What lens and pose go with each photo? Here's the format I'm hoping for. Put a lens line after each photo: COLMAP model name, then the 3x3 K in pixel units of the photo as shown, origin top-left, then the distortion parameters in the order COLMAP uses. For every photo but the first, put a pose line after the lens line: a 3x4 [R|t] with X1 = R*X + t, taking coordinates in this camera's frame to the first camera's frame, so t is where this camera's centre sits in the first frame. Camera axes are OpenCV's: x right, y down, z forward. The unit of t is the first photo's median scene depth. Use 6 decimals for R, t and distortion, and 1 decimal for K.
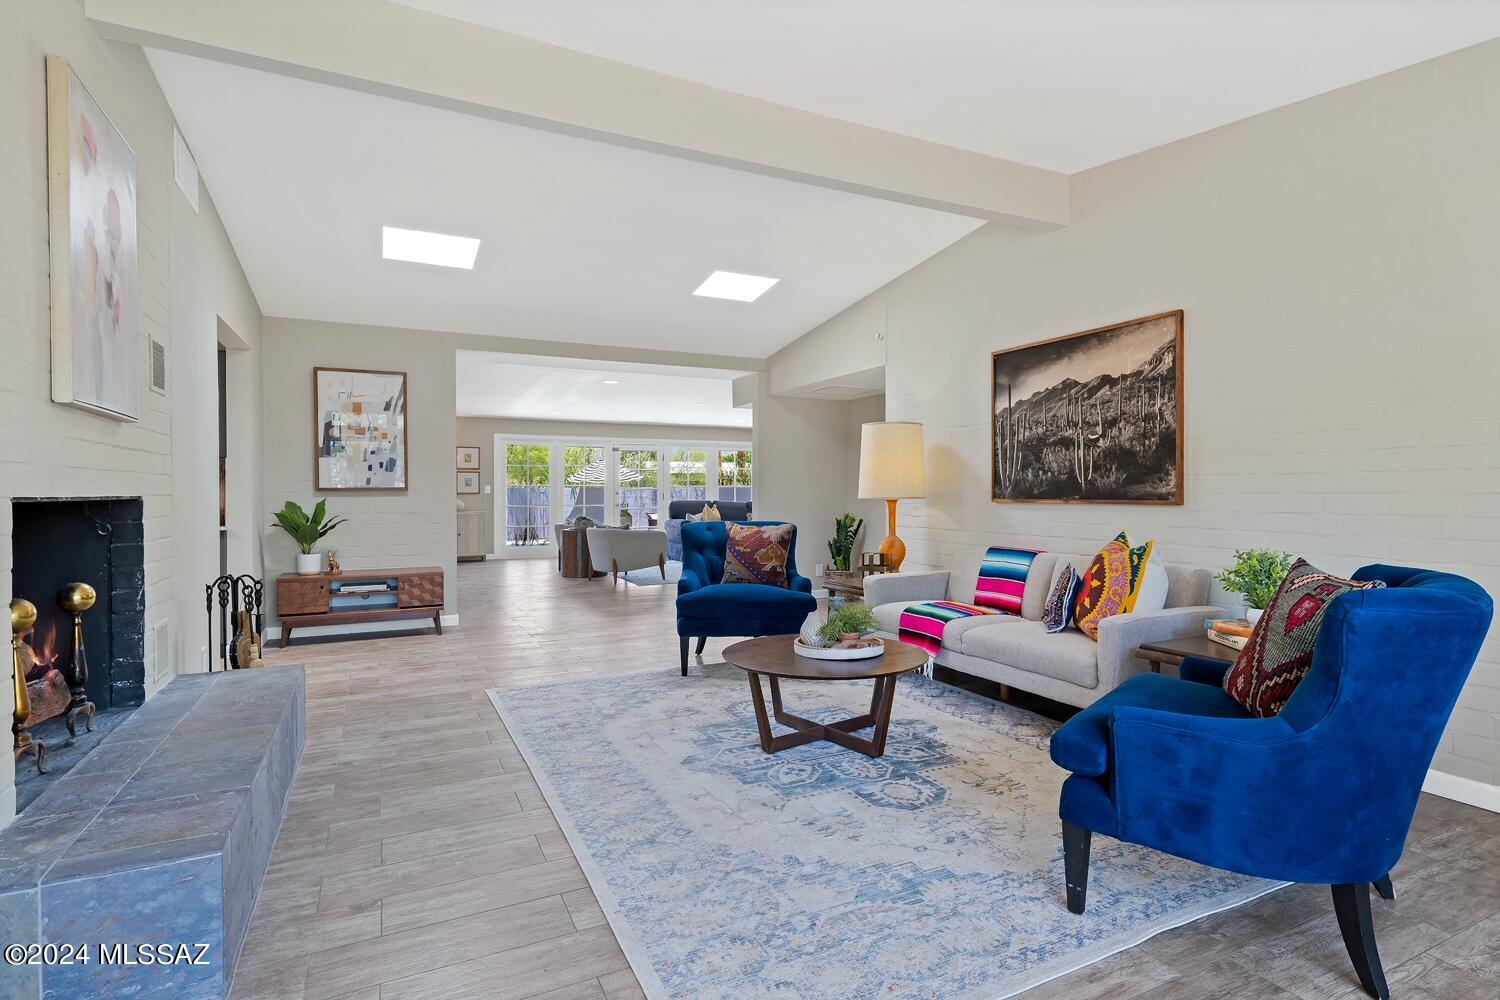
lens RADIAL K [[744.5, 0, 752.4], [0, 744.5, 499.2], [0, 0, 1]] dist [-0.000210, 0.000278]
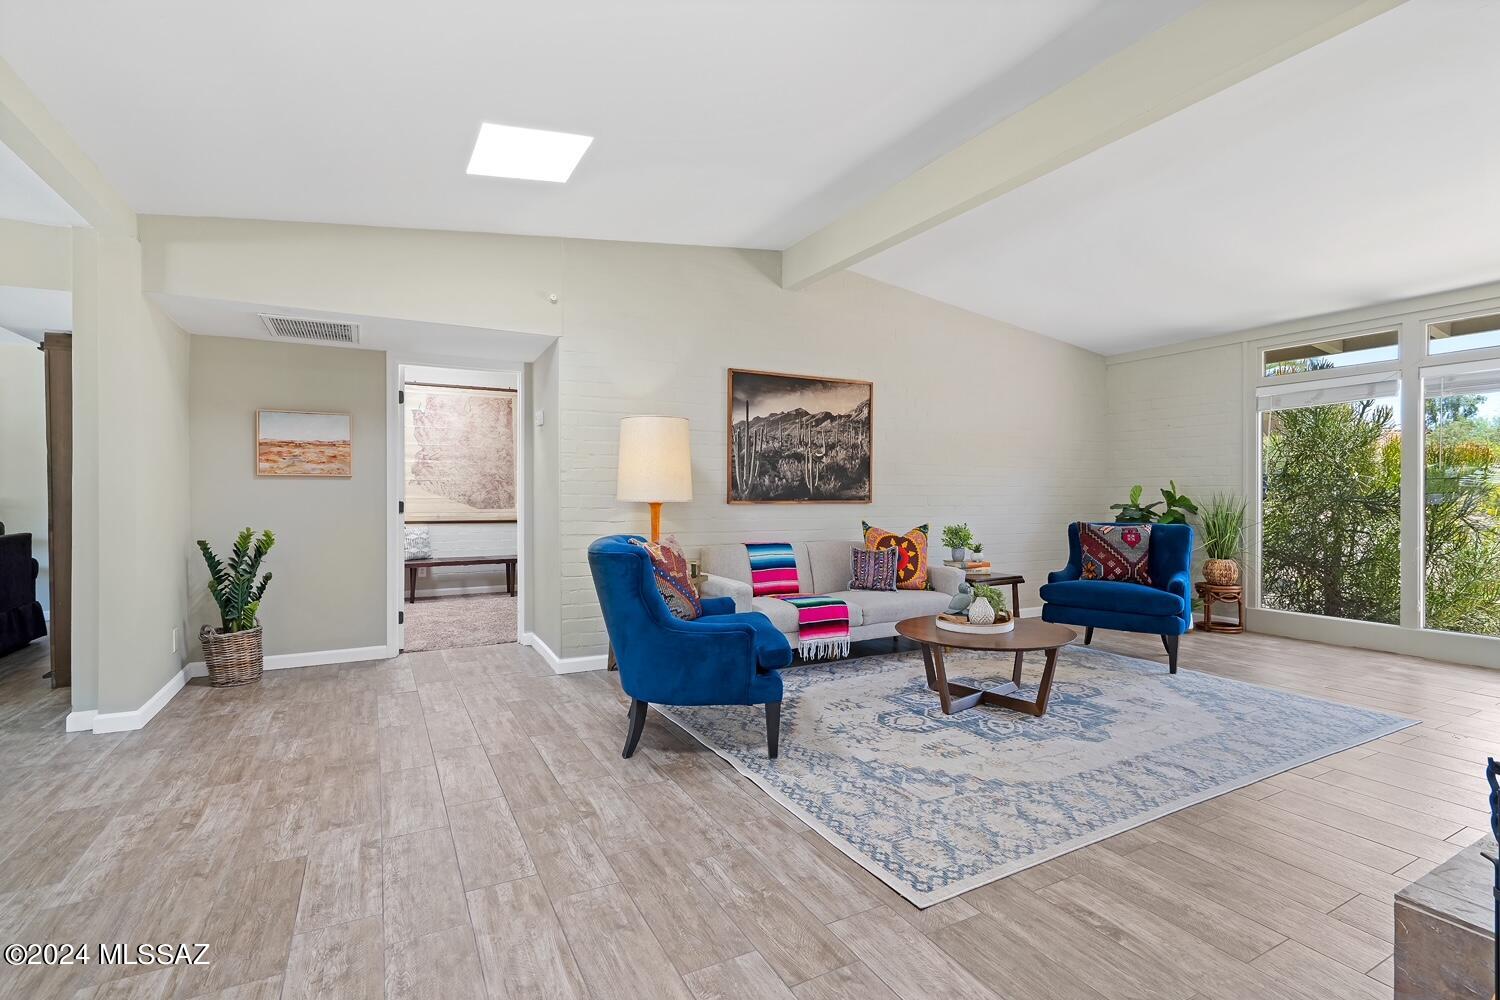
lens RADIAL K [[695.8, 0, 756.6], [0, 695.8, 504.7], [0, 0, 1]] dist [-0.001709, 0.001076]
pose [[-0.040199, -0.011790, 0.999122, -0.871827], [0.008962, 0.999886, 0.012159, -0.008500], [-0.999152, 0.009443, -0.040089, 1.228880]]
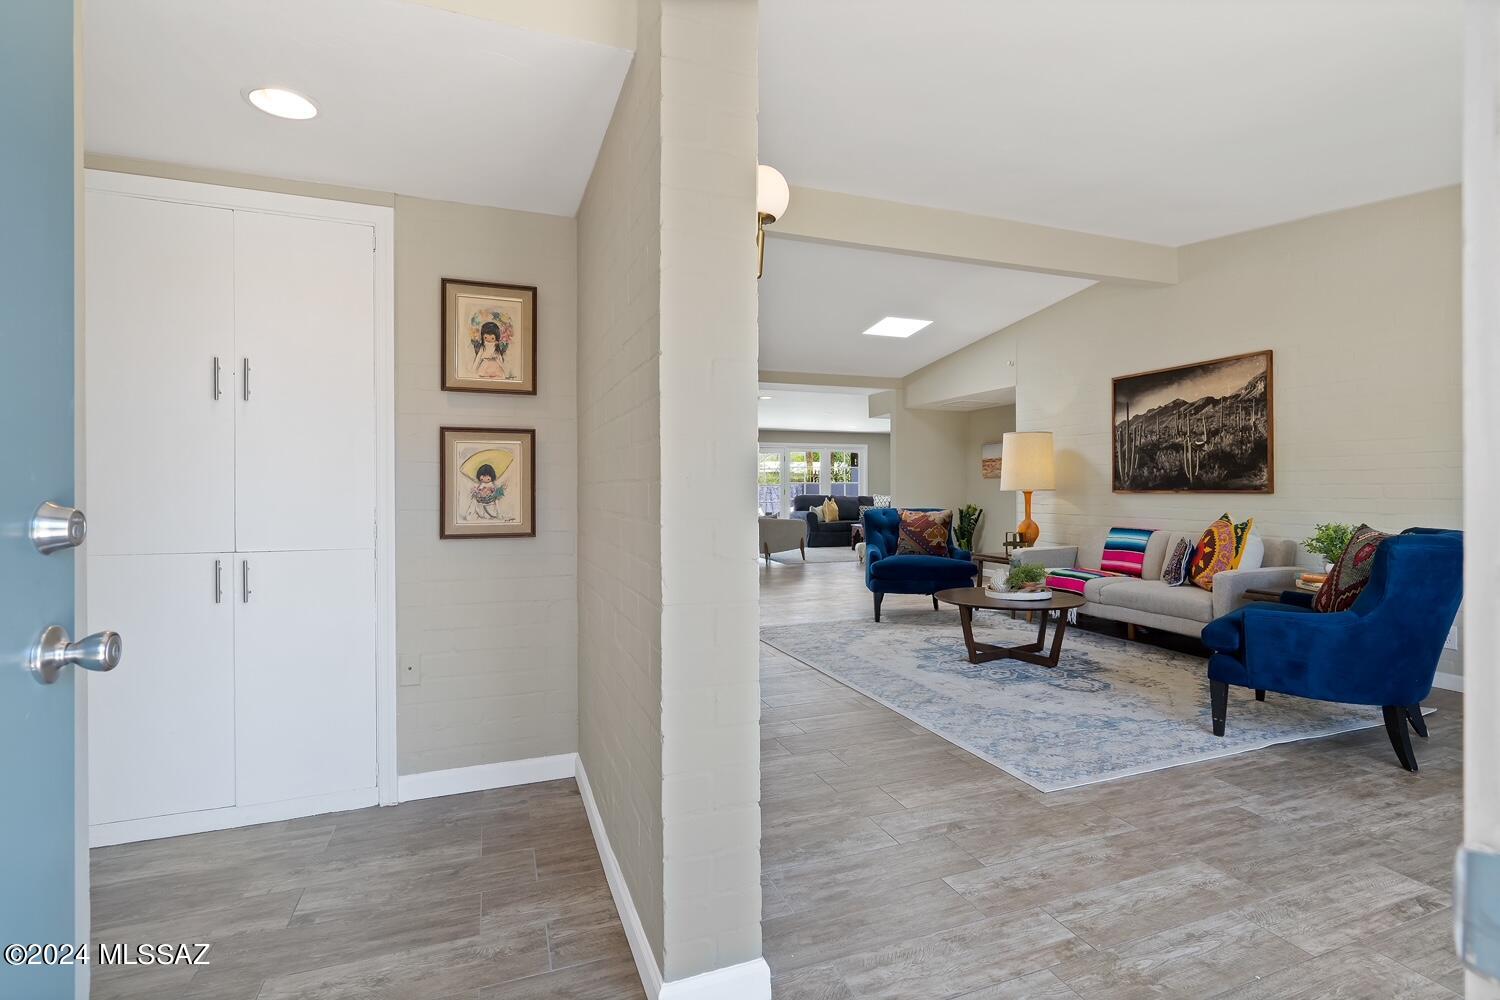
lens RADIAL K [[695.8, 0, 758.0], [0, 695.8, 488.7], [0, 0, 1]] dist [-0.001709, 0.001076]
pose [[0.995906, -0.001262, -0.090385, -0.227292], [0.000322, 0.999946, -0.010407, 0.011070], [0.090393, 0.010335, 0.995853, -0.325471]]
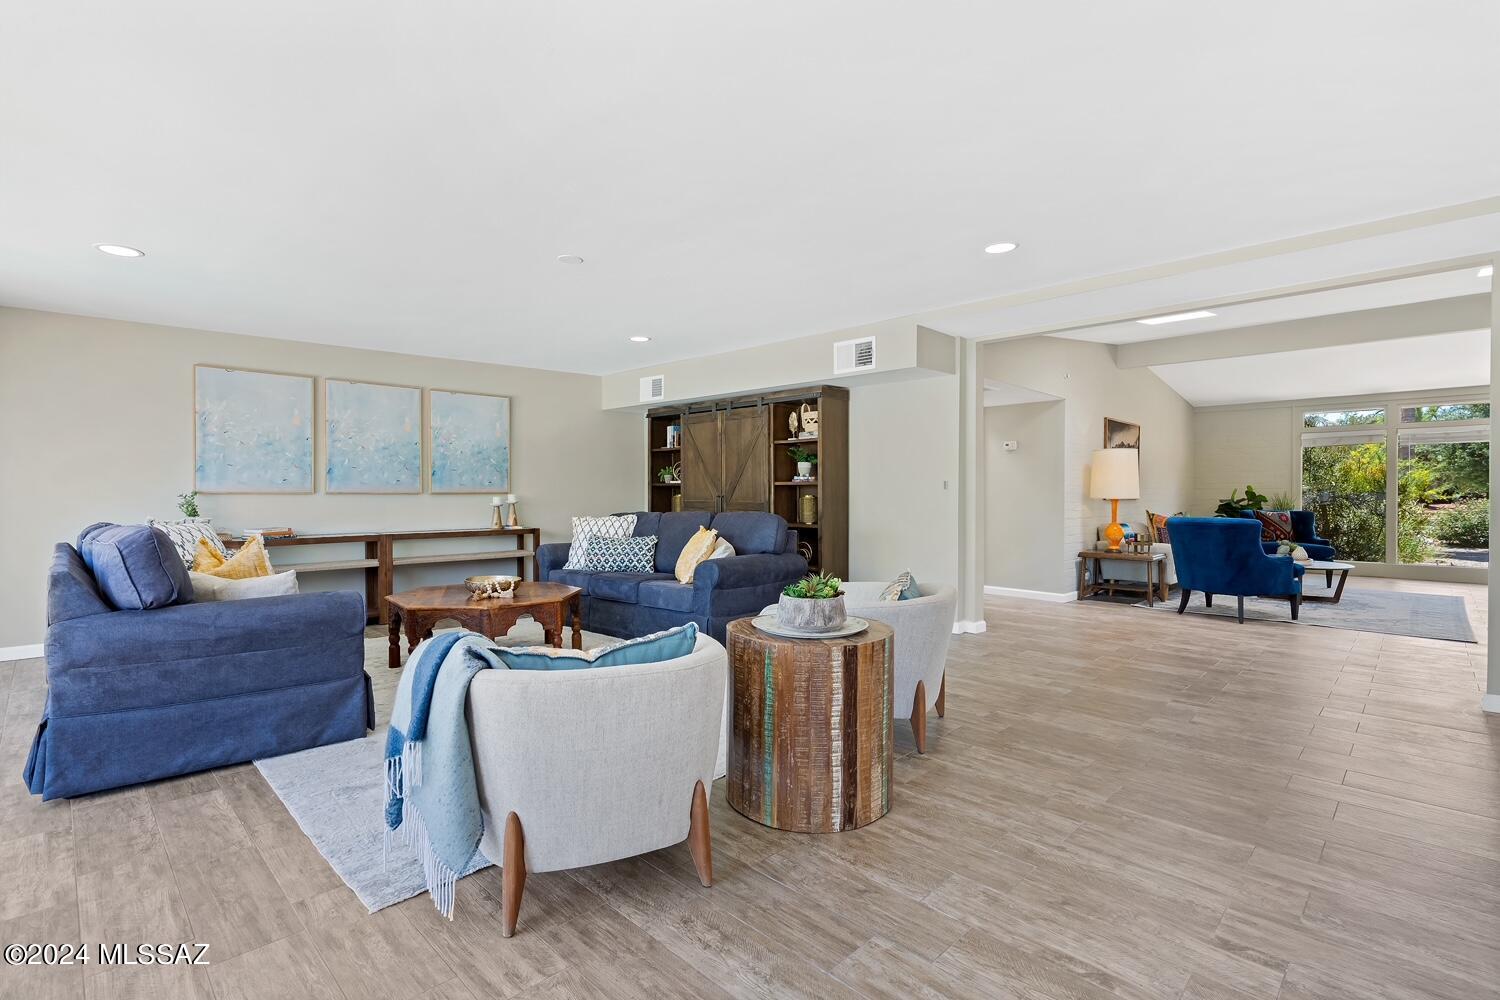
lens RADIAL K [[695.8, 0, 759.2], [0, 695.8, 496.4], [0, 0, 1]] dist [-0.001709, 0.001076]
pose [[-0.335670, -0.006159, 0.941959, -1.216220], [0.006098, 0.999943, 0.008711, -0.029319], [-0.941960, 0.008669, -0.335614, 2.902960]]
